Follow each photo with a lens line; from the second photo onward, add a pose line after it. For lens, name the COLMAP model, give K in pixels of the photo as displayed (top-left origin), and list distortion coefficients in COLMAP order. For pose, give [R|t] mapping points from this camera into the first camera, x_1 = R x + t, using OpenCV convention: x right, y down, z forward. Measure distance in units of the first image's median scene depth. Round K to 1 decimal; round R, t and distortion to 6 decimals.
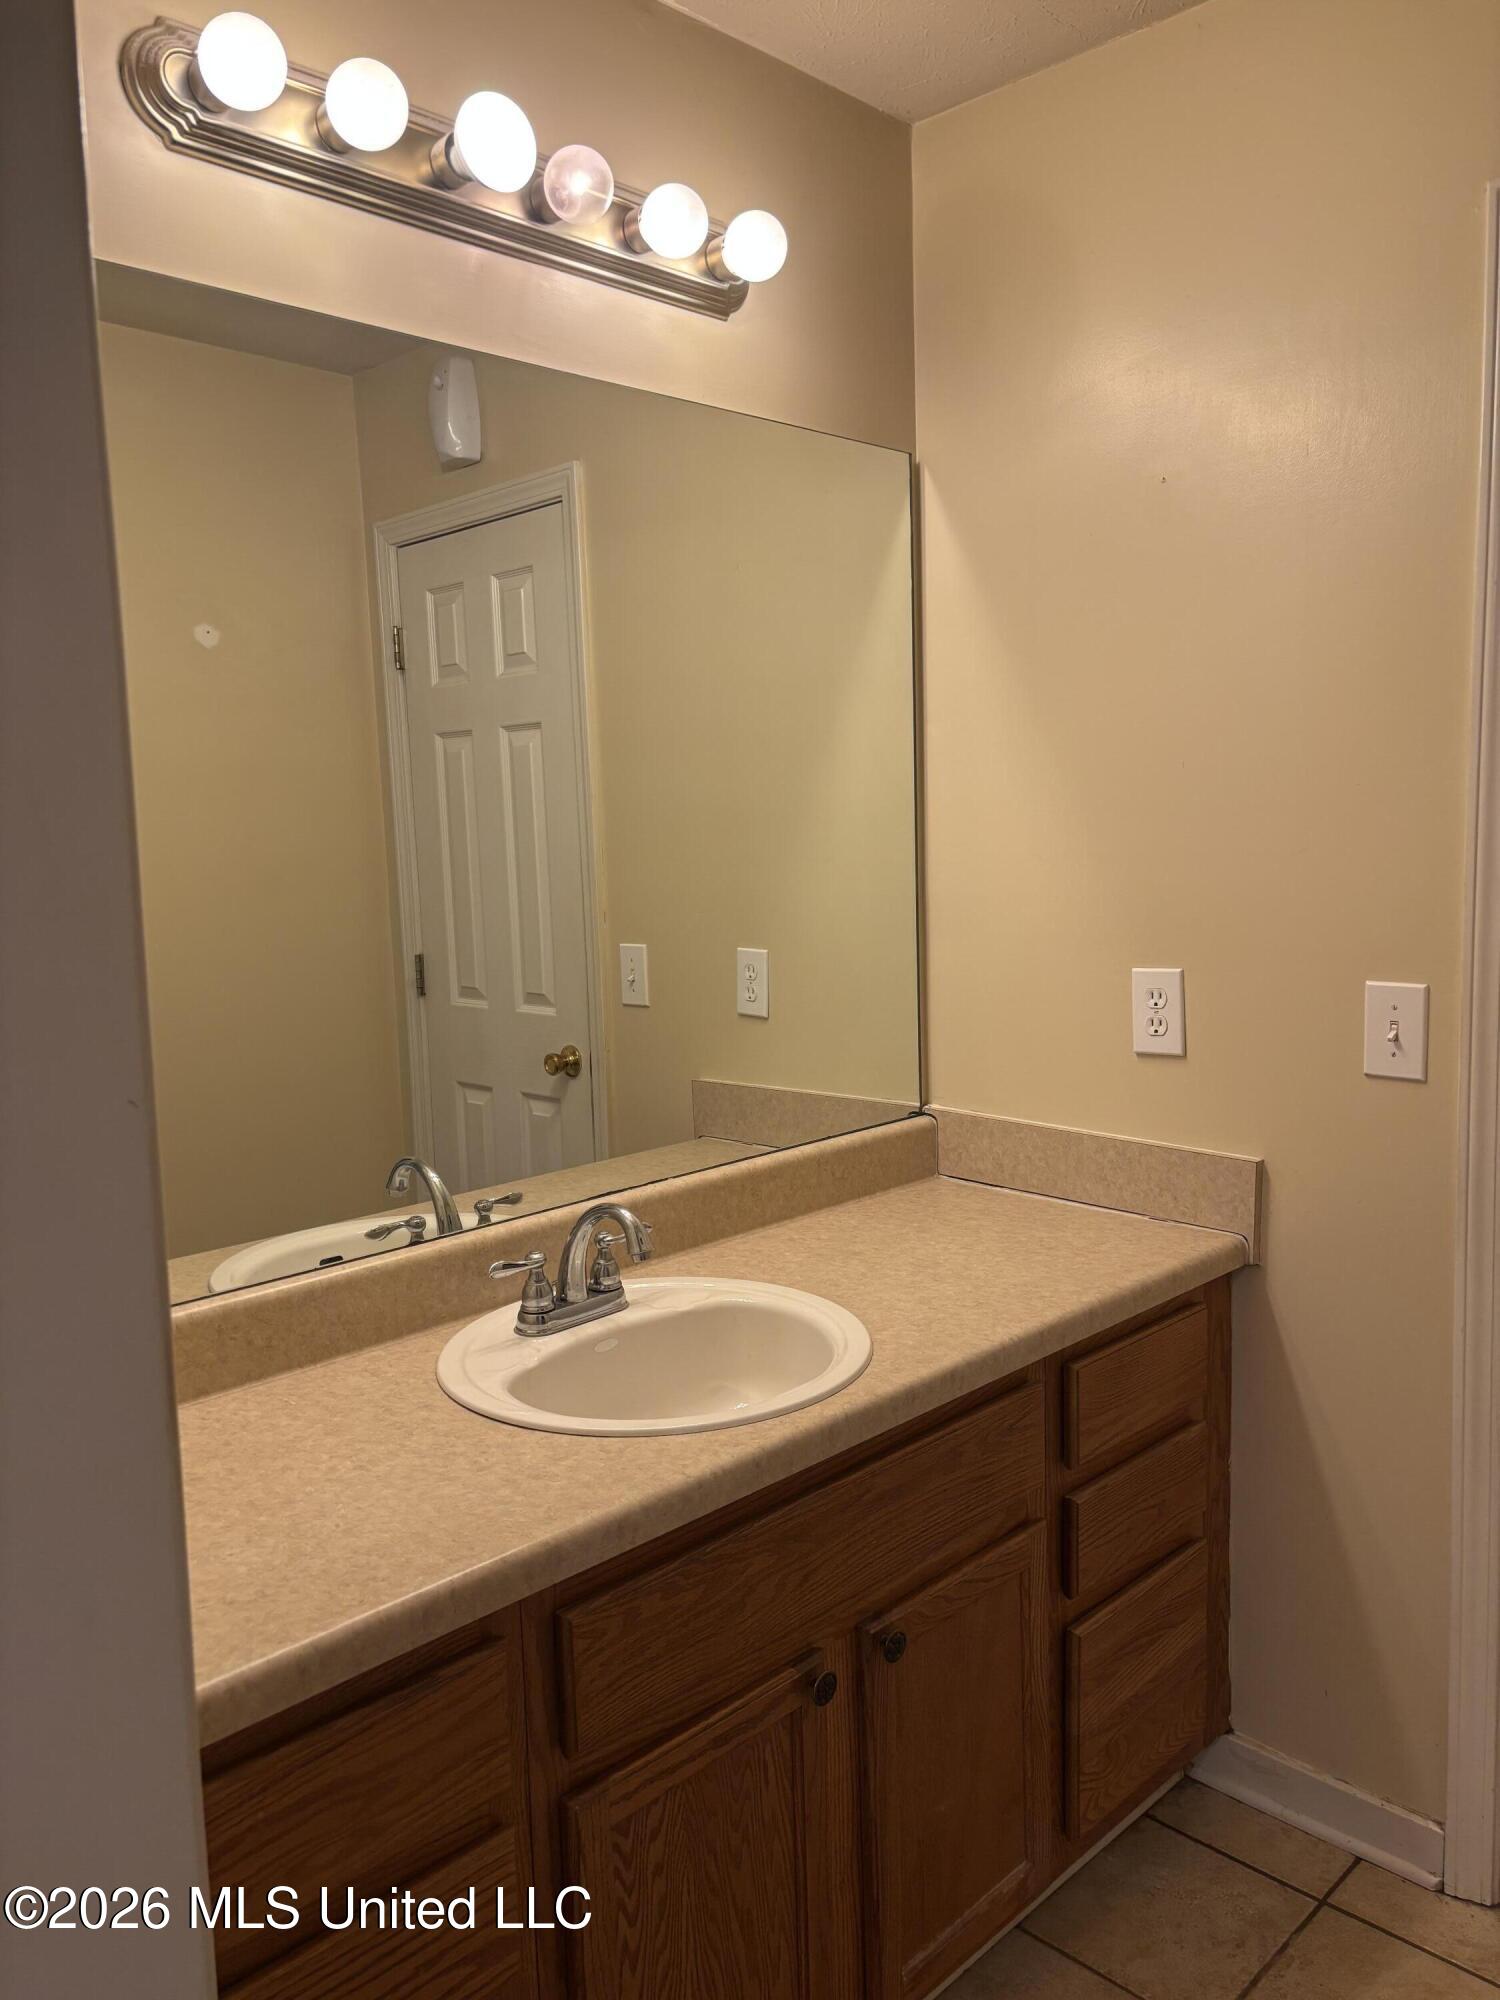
lens RADIAL K [[1514.1, 0, 750.8], [0, 1514.1, 997.6], [0, 0, 1]] dist [0.042023, -0.045716]
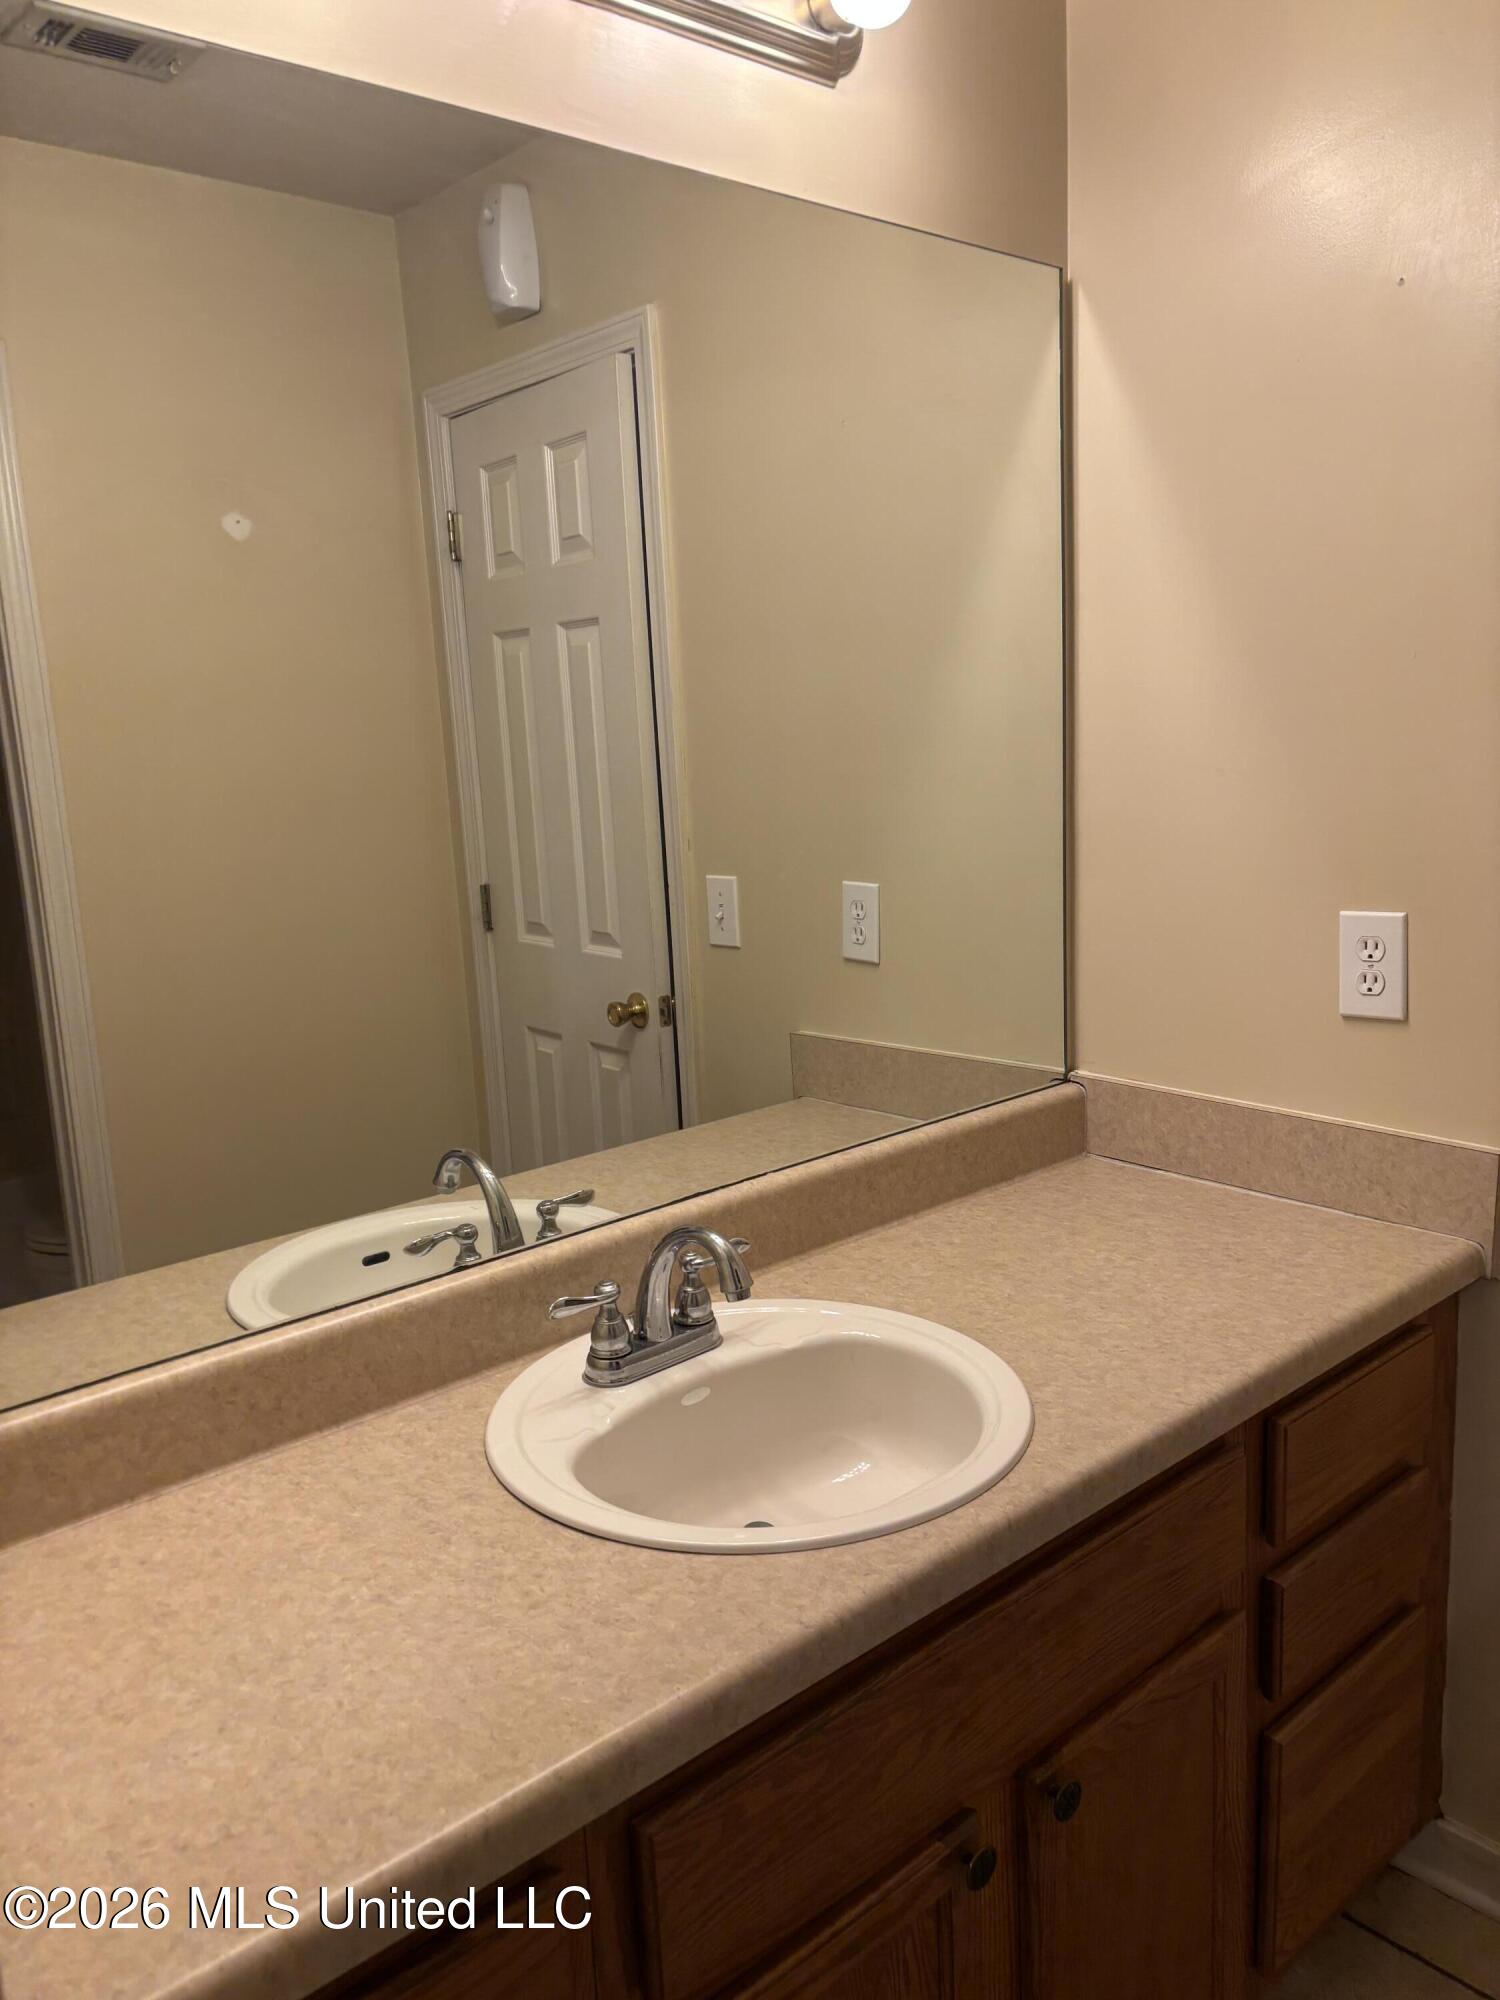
lens RADIAL K [[1514.1, 0, 757.2], [0, 1514.1, 997.6], [0, 0, 1]] dist [0.042023, -0.045716]
pose [[0.998548, -0.005316, -0.053598, -0.016934], [0.008746, 0.997914, 0.063958, -0.031526], [0.053146, -0.064334, 0.996512, 0.195807]]
